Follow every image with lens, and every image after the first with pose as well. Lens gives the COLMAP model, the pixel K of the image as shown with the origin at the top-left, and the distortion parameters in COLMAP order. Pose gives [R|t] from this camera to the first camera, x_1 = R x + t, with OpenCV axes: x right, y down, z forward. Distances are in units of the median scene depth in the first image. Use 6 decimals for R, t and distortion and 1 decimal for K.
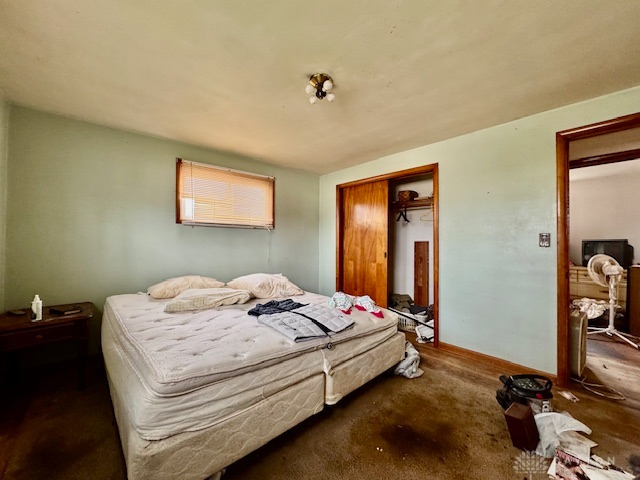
lens RADIAL K [[257.1, 0, 321.3], [0, 257.1, 241.0], [0, 0, 1]] dist [-0.002169, -0.000799]
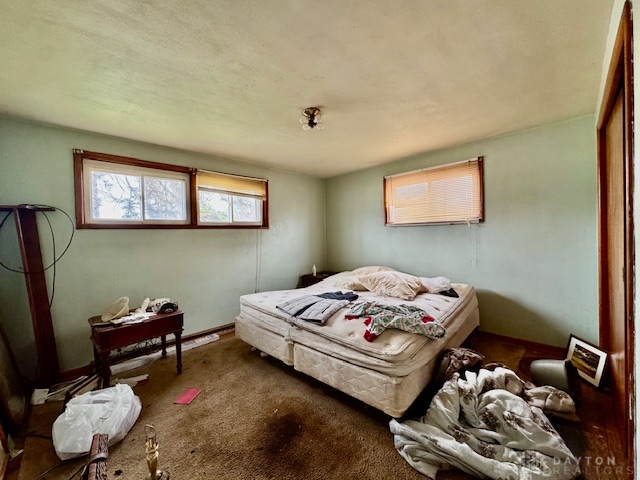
lens RADIAL K [[257.1, 0, 320.4], [0, 257.1, 241.9], [0, 0, 1]] dist [-0.002169, -0.000799]
pose [[0.064413, 0.018089, -0.997759, 1.128330], [0.032119, 0.999280, 0.020190, -0.037115], [0.997406, -0.033348, 0.063786, 0.880047]]
